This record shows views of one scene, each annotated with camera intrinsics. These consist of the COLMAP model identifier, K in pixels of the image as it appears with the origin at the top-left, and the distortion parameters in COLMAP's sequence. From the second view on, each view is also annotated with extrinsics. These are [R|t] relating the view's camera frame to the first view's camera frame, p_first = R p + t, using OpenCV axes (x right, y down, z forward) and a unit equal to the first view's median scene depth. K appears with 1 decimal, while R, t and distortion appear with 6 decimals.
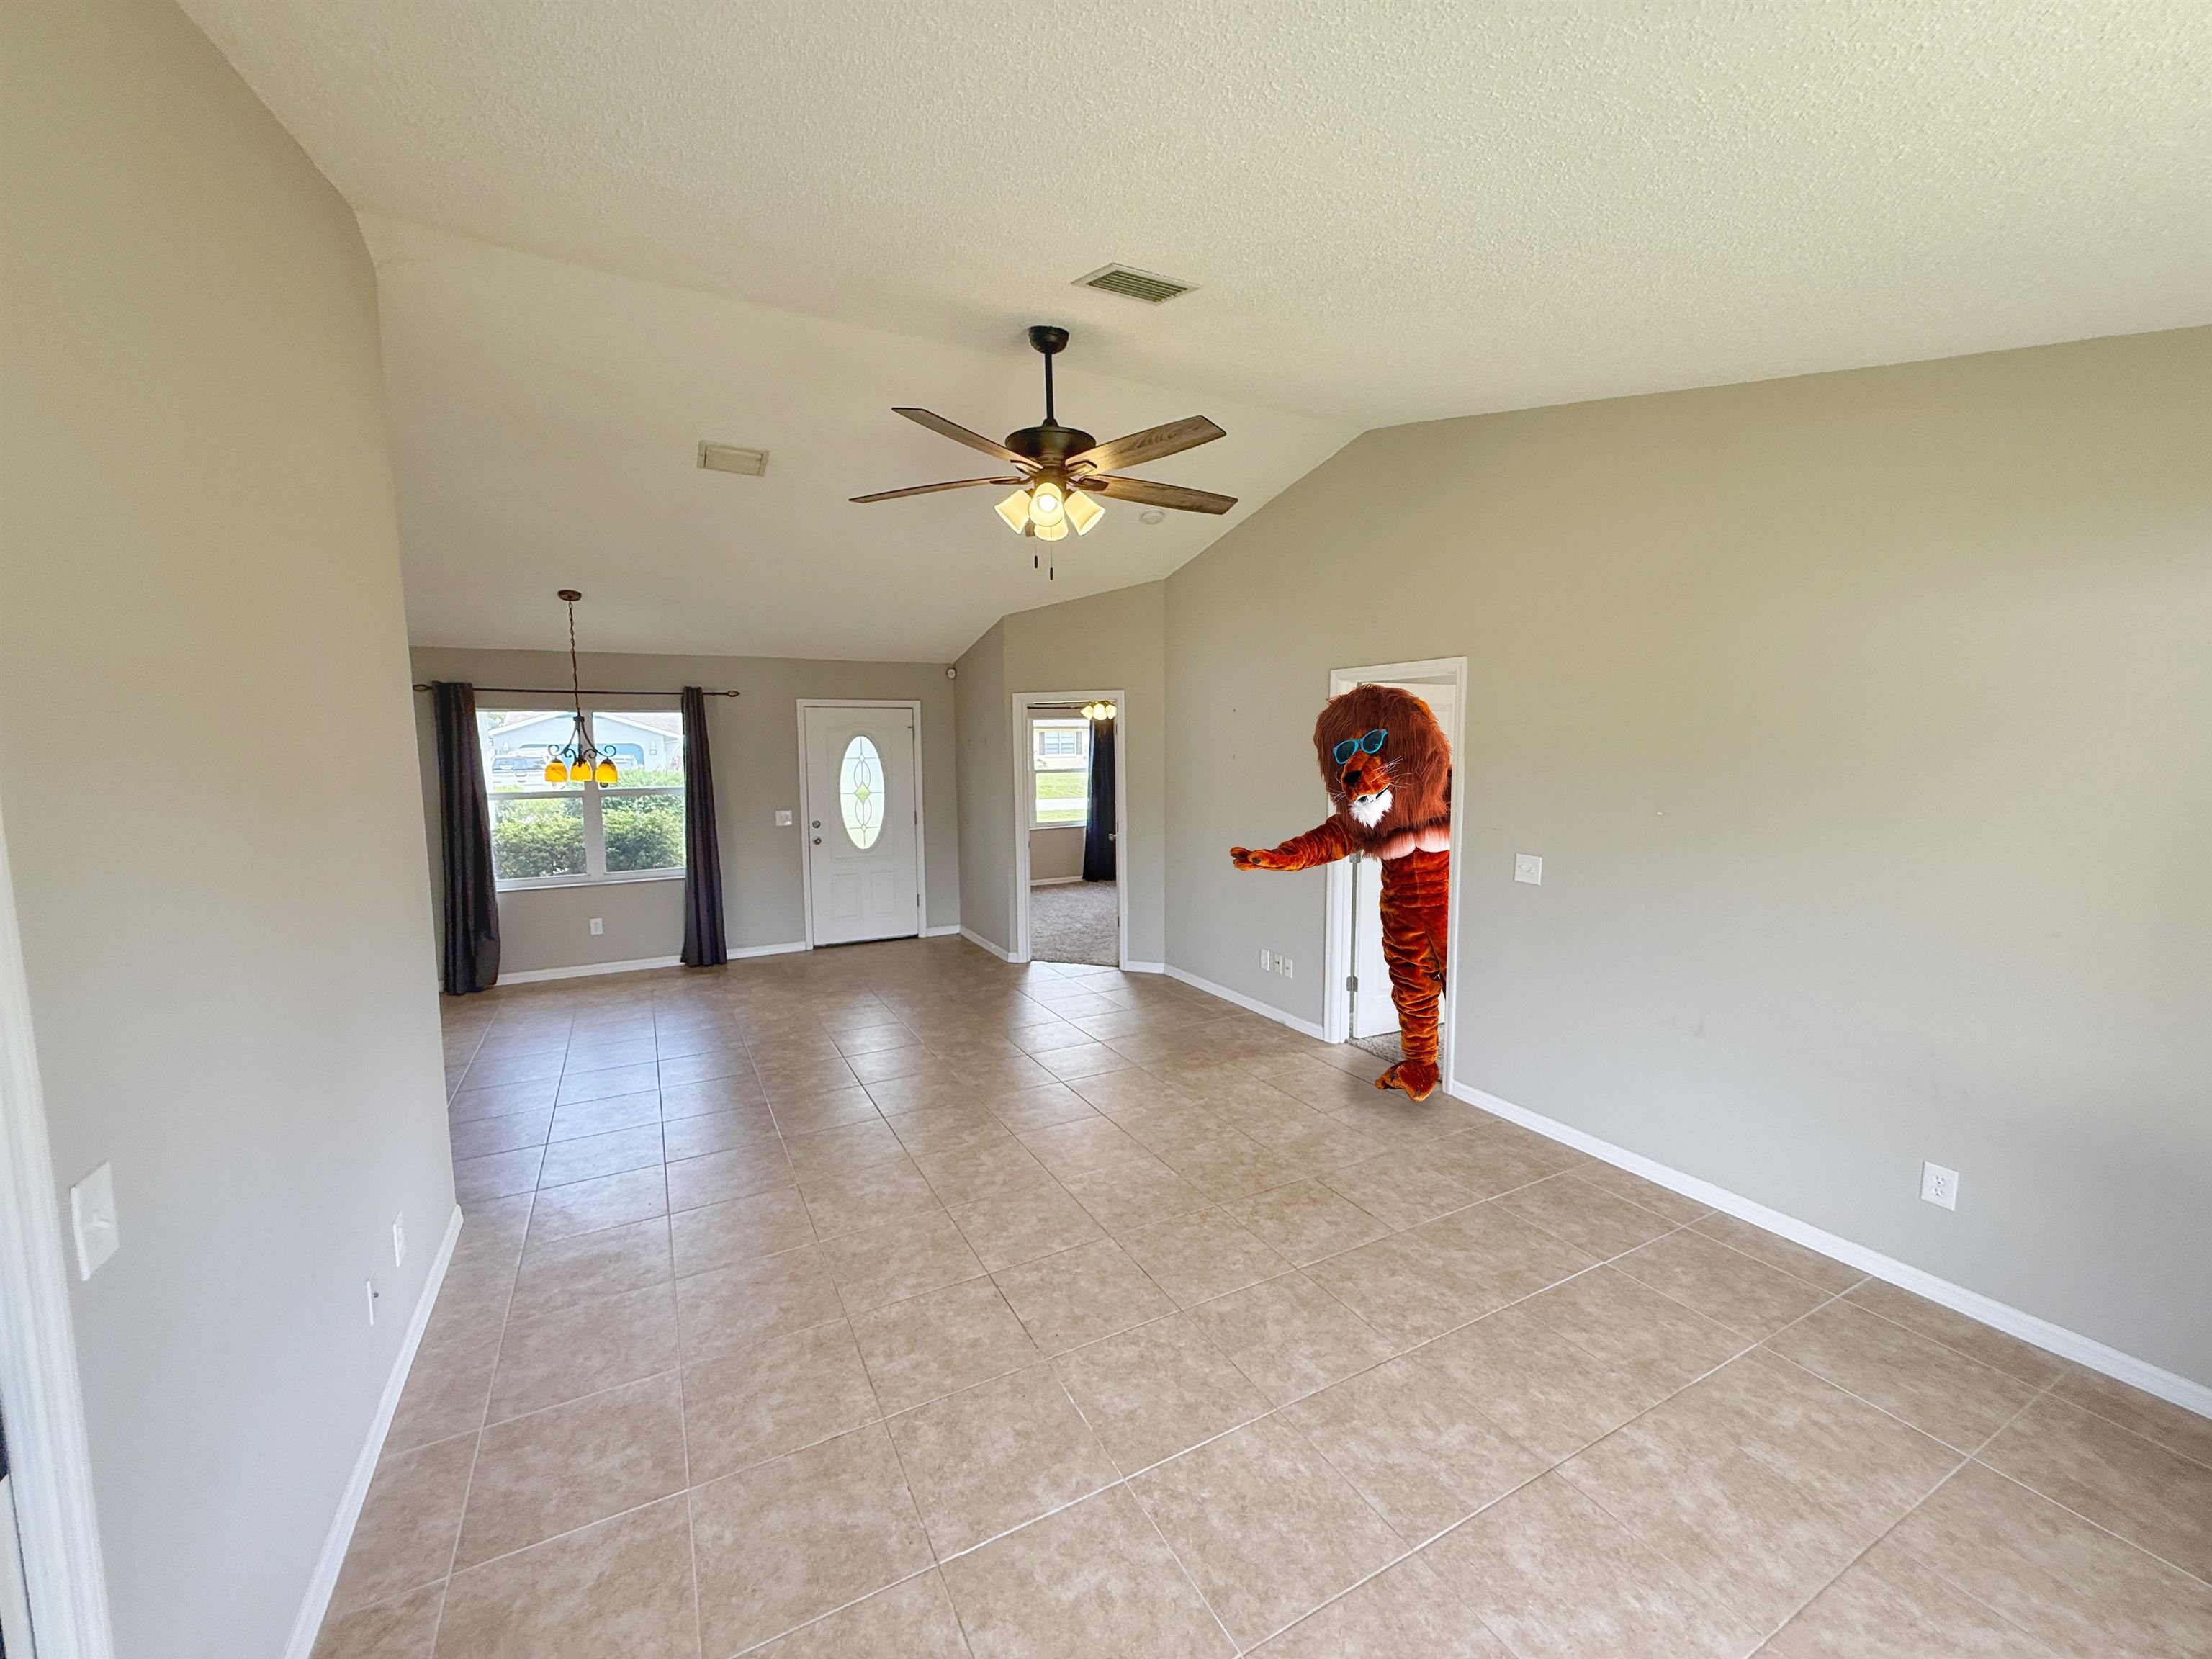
lens RADIAL K [[882.7, 0, 1101.5], [0, 882.7, 822.0], [0, 0, 1]] dist [0.001235, 0.000164]
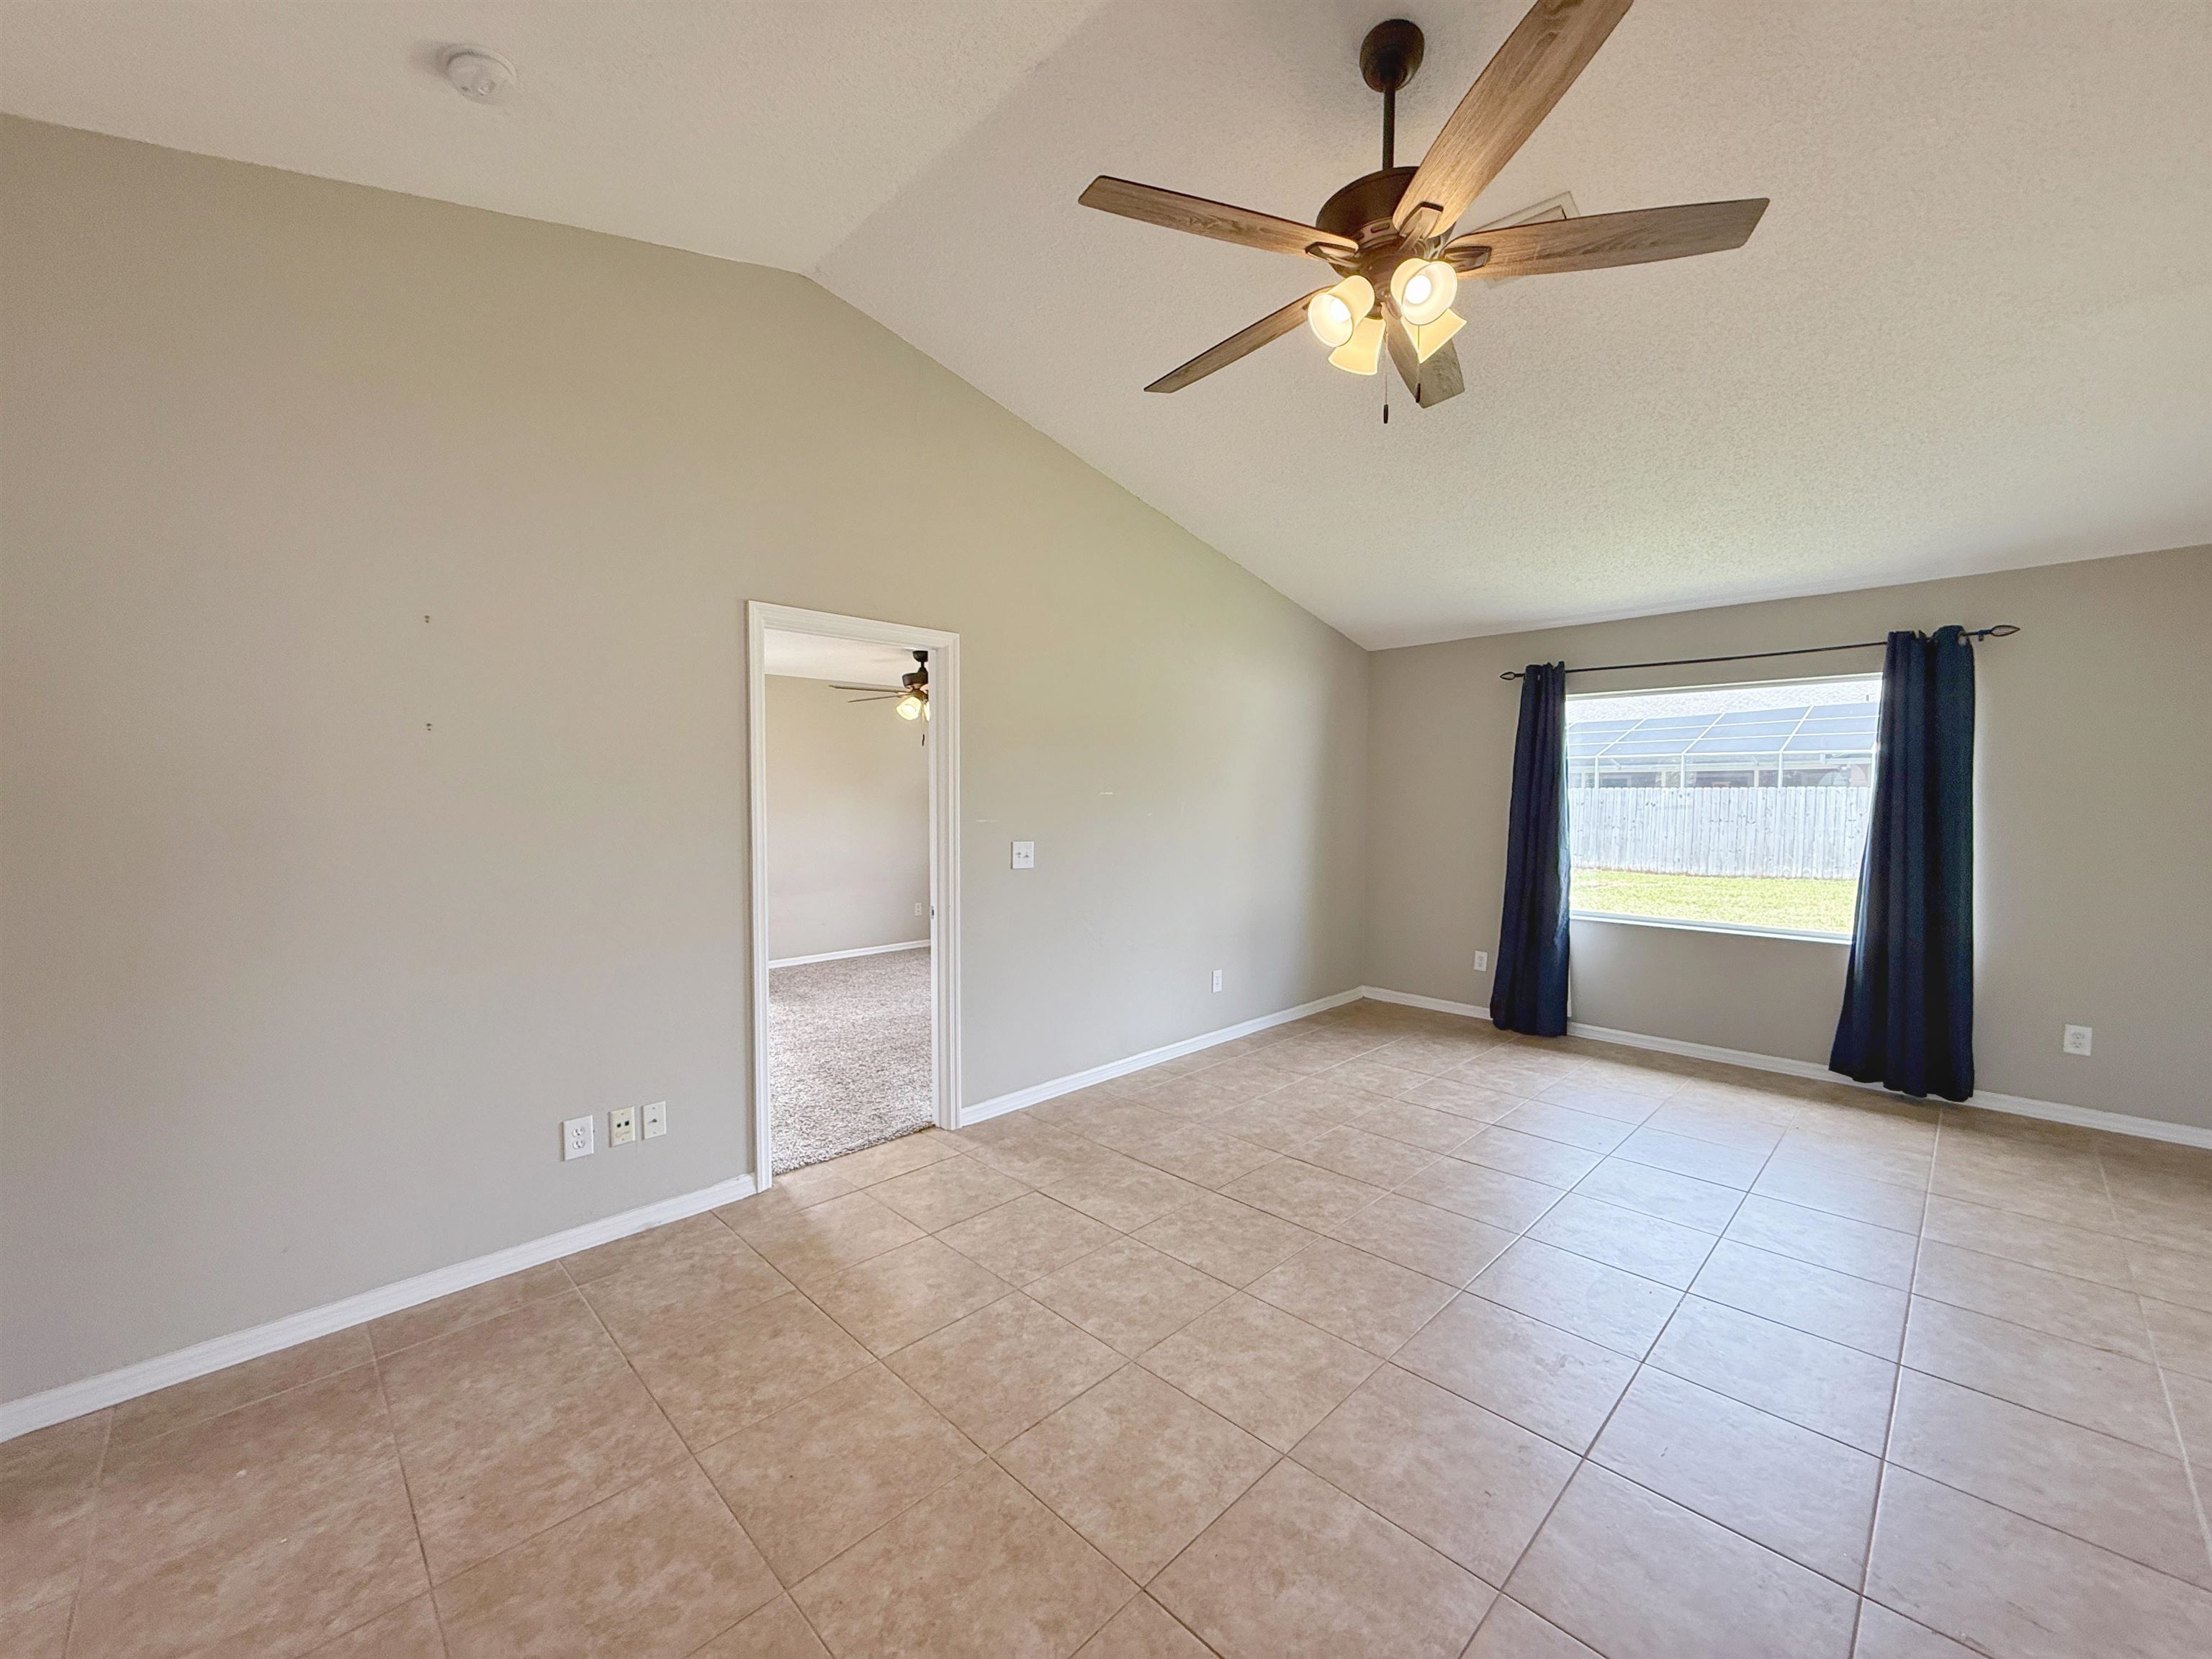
lens RADIAL K [[882.7, 0, 1101.5], [0, 882.7, 822.0], [0, 0, 1]] dist [0.001235, 0.000164]
pose [[-0.291852, -0.021565, 0.956220, -0.620584], [0.088540, 0.994844, 0.049459, -0.032924], [-0.952357, 0.099098, -0.288437, 1.403633]]
